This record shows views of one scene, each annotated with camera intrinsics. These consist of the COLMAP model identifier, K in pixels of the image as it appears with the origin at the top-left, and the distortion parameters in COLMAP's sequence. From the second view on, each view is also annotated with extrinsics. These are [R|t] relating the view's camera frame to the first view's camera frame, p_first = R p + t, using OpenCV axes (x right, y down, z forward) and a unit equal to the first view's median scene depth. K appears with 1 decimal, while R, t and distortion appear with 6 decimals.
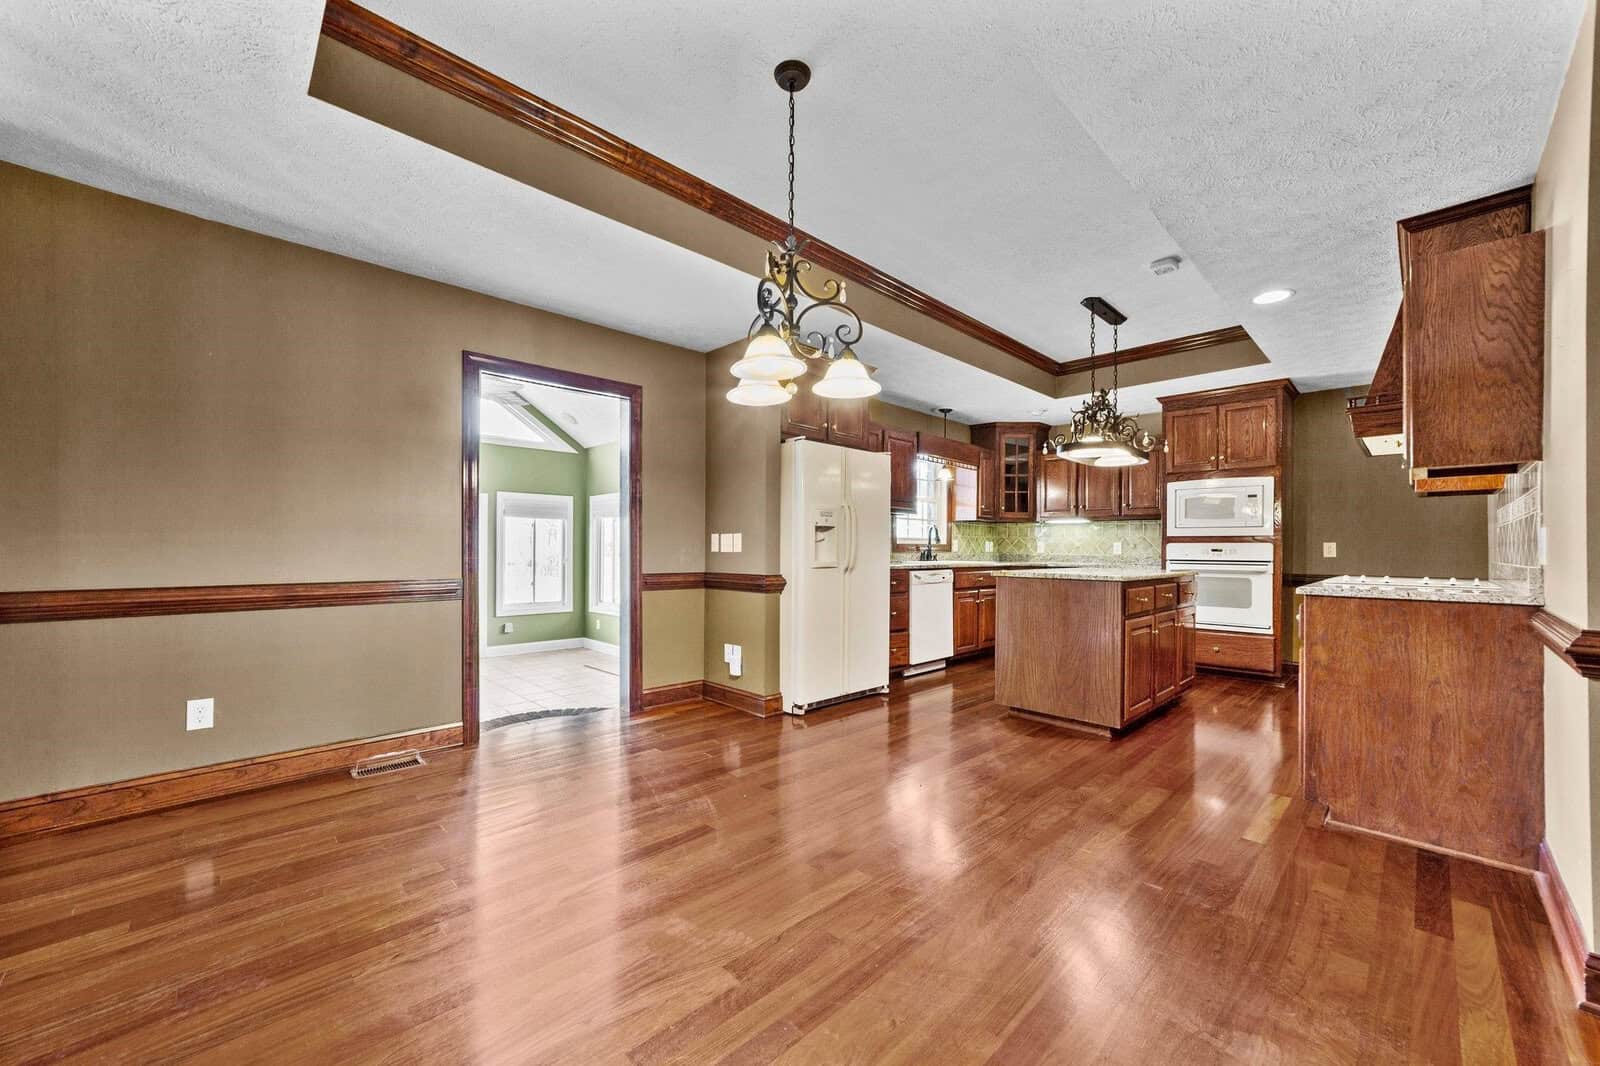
lens RADIAL K [[613.8, 0, 793.4], [0, 613.8, 542.2], [0, 0, 1]] dist [-0.006369, 0.000002]
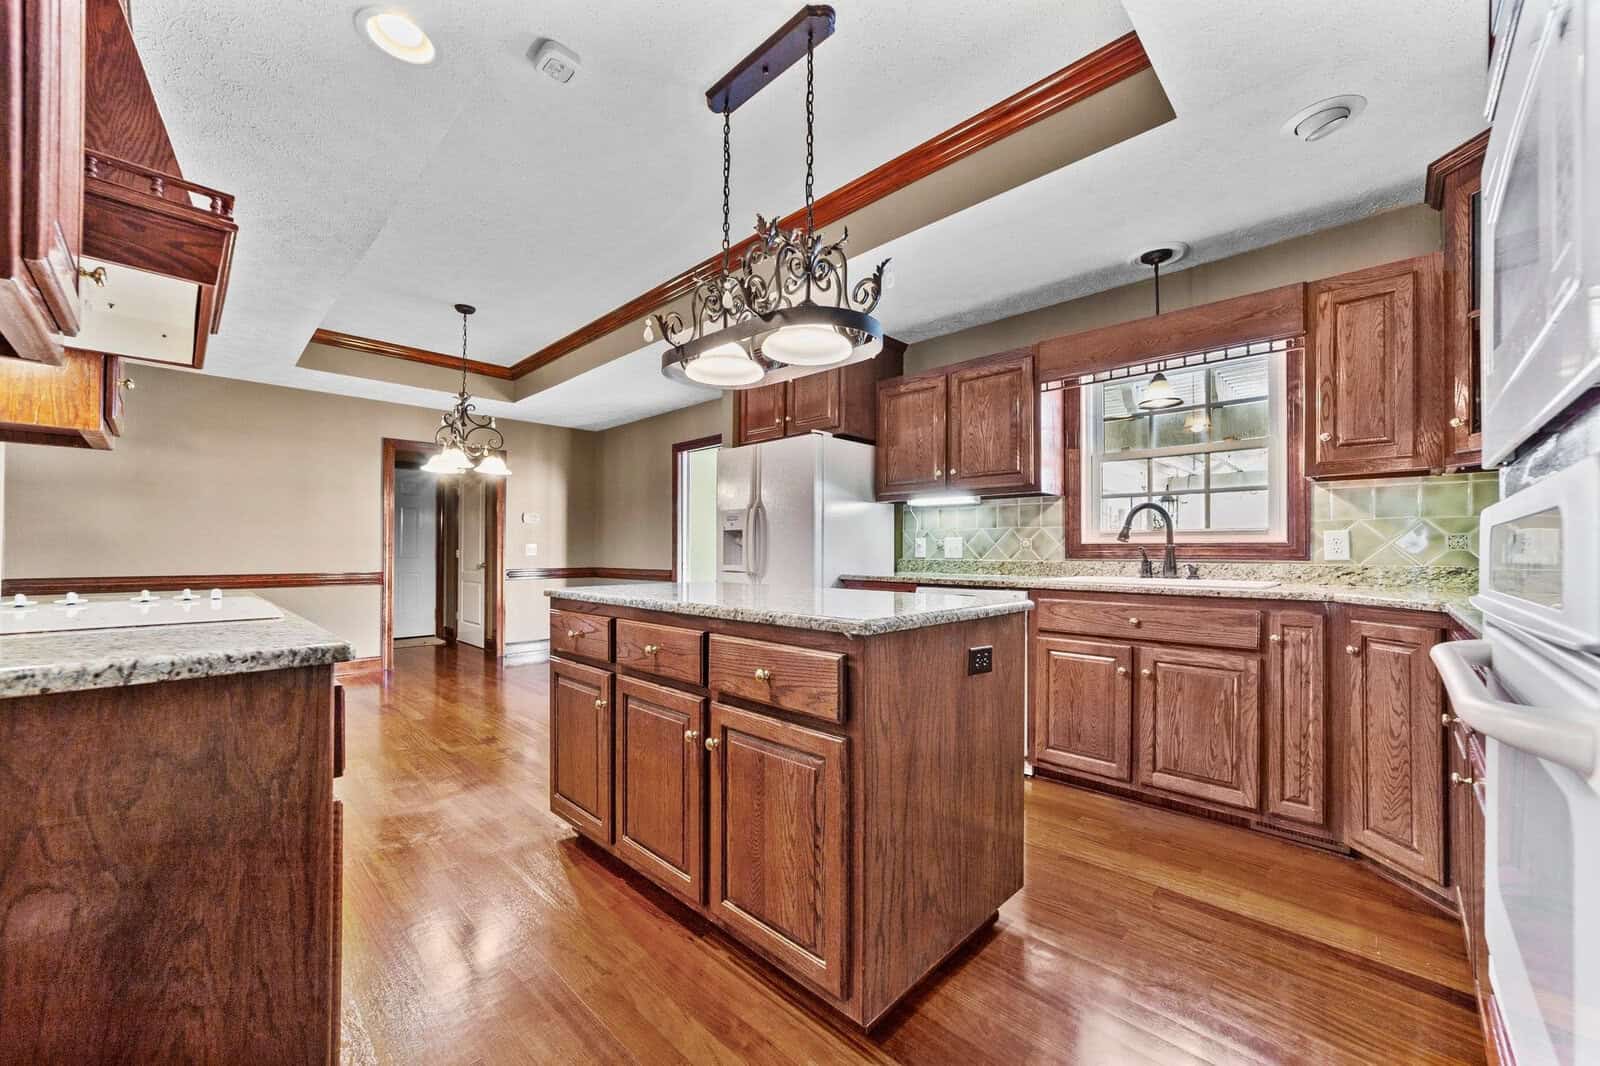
lens RADIAL K [[613.8, 0, 793.4], [0, 613.8, 542.2], [0, 0, 1]] dist [-0.006369, 0.000002]
pose [[0.027492, -0.027492, -0.999244, 0.800828], [0.000876, 0.999622, -0.027478, 0.017553], [0.999622, -0.000120, 0.027506, 0.811549]]
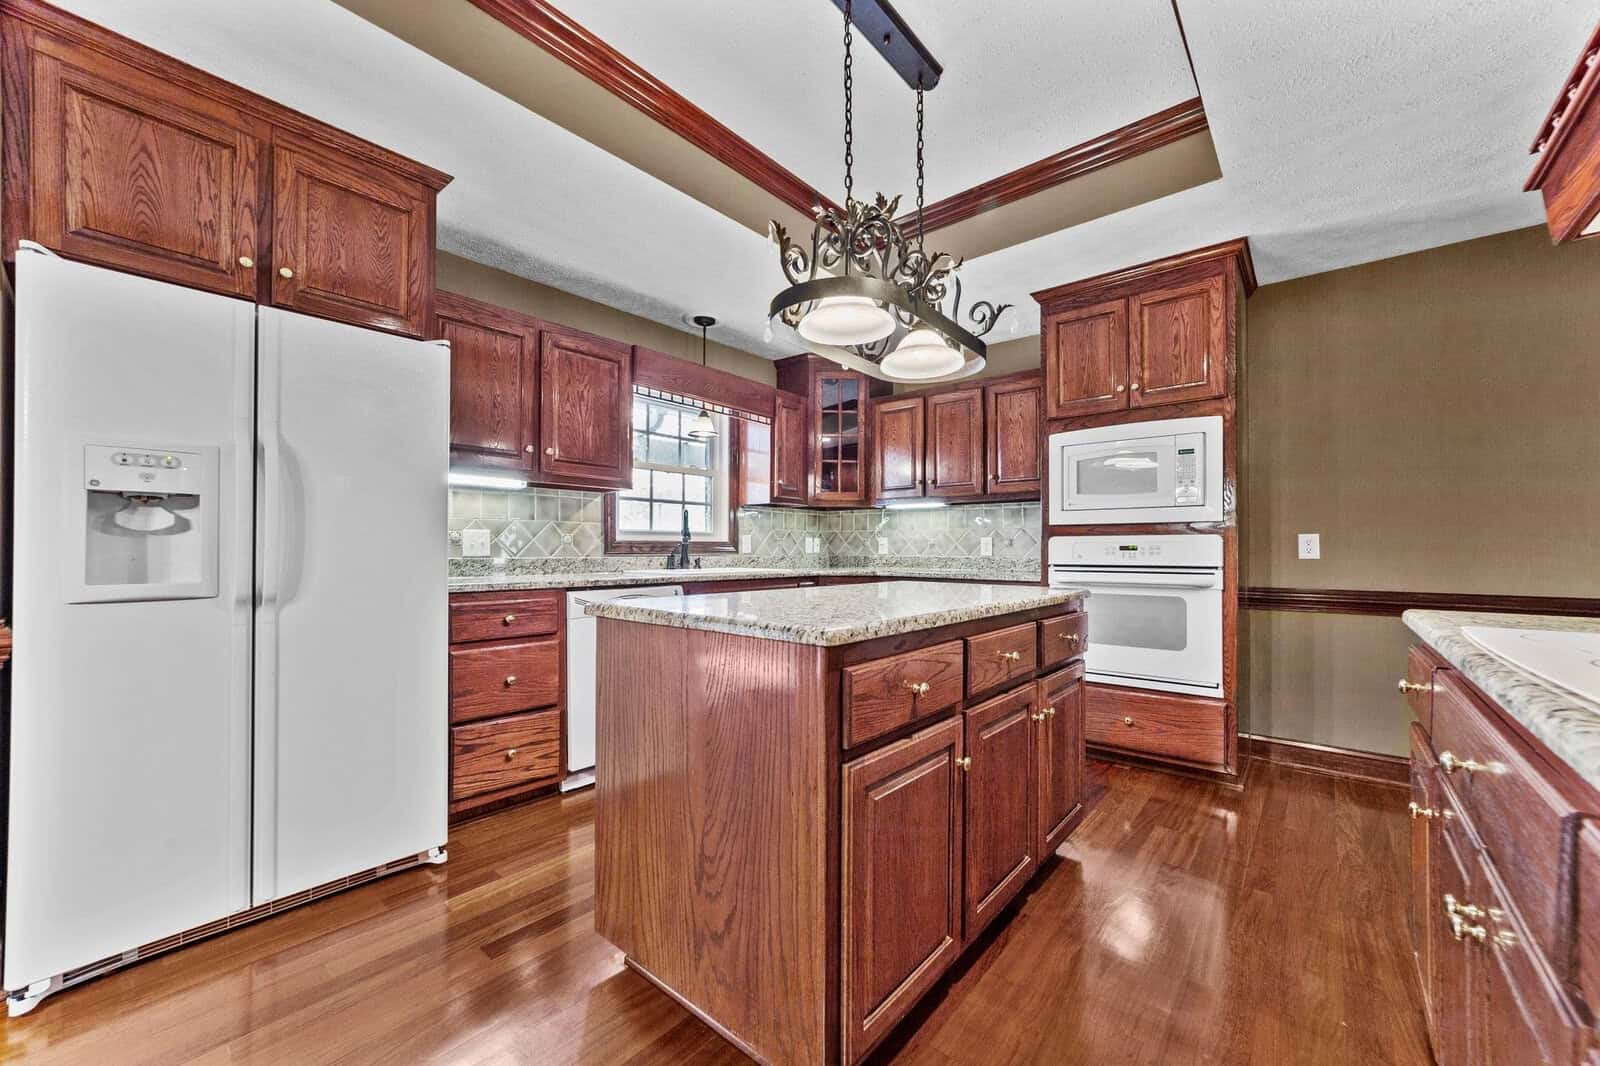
lens RADIAL K [[613.8, 0, 793.4], [0, 613.8, 542.2], [0, 0, 1]] dist [-0.006369, 0.000002]
pose [[0.995899, -0.006000, 0.090278, 0.319202], [0.006222, 0.999978, -0.002176, 0.006774], [-0.090263, 0.002729, 0.995914, 0.444519]]
